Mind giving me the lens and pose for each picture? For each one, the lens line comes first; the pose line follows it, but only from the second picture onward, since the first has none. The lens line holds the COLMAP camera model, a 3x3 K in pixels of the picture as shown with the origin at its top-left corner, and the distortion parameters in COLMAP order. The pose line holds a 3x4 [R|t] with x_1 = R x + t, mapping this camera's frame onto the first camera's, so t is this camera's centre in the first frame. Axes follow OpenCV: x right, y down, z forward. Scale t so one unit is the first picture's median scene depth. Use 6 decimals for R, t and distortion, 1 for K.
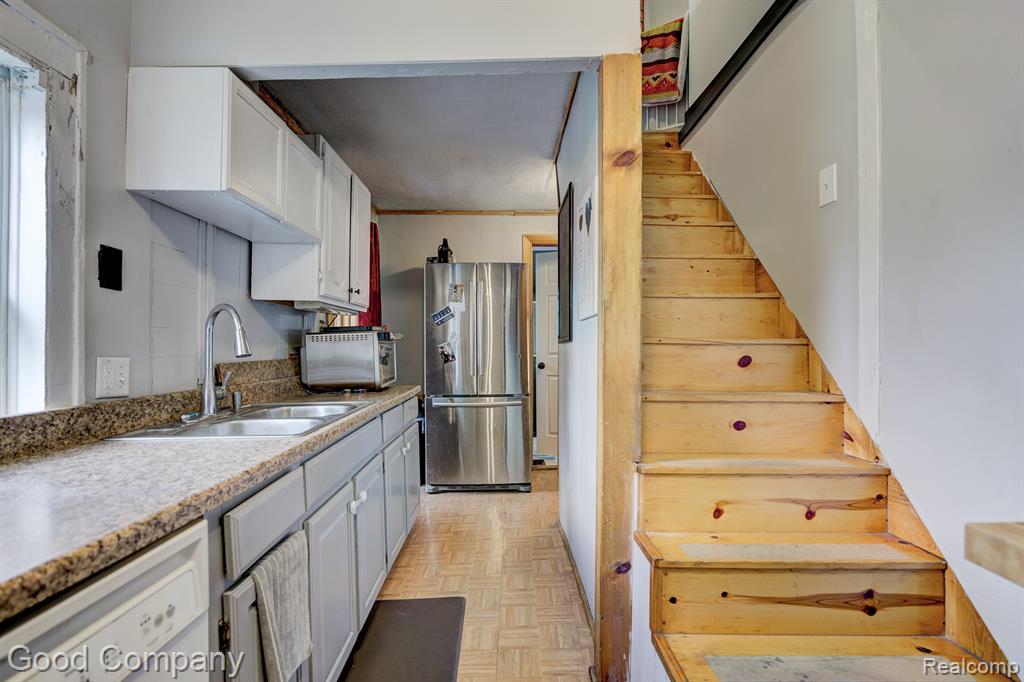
lens RADIAL K [[569.5, 0, 508.4], [0, 569.5, 341.3], [0, 0, 1]] dist [-0.011639, 0.005307]
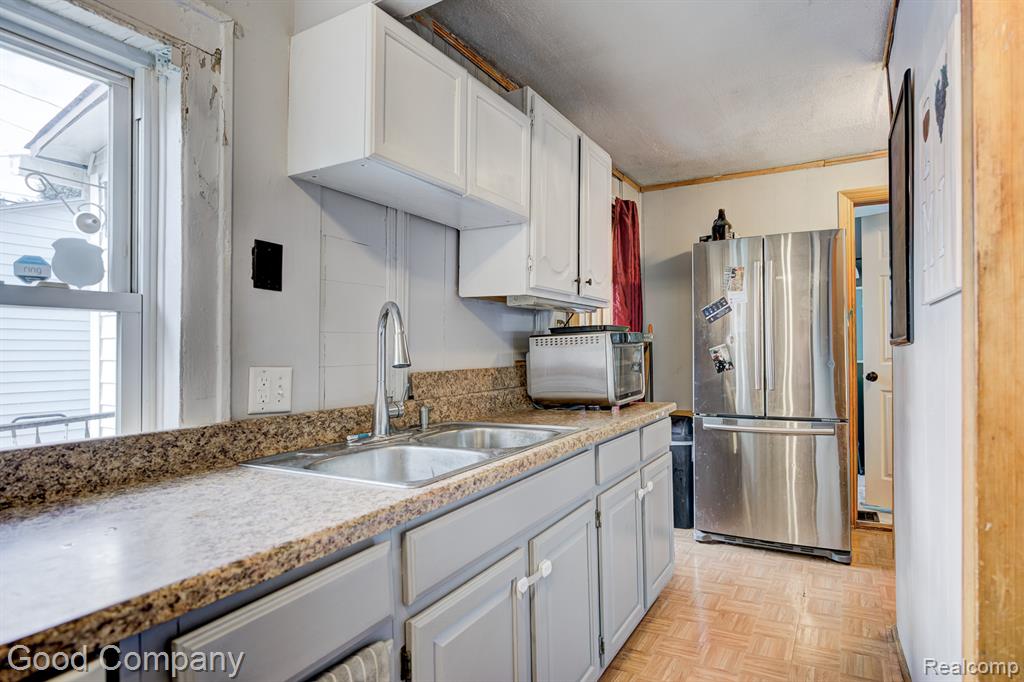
lens RADIAL K [[569.5, 0, 520.0], [0, 569.5, 344.1], [0, 0, 1]] dist [-0.011639, 0.005307]
pose [[0.864691, -0.009907, -0.502207, 0.057332], [0.011056, 0.999939, -0.000690, -0.001854], [0.502183, -0.004956, 0.864747, 0.311464]]
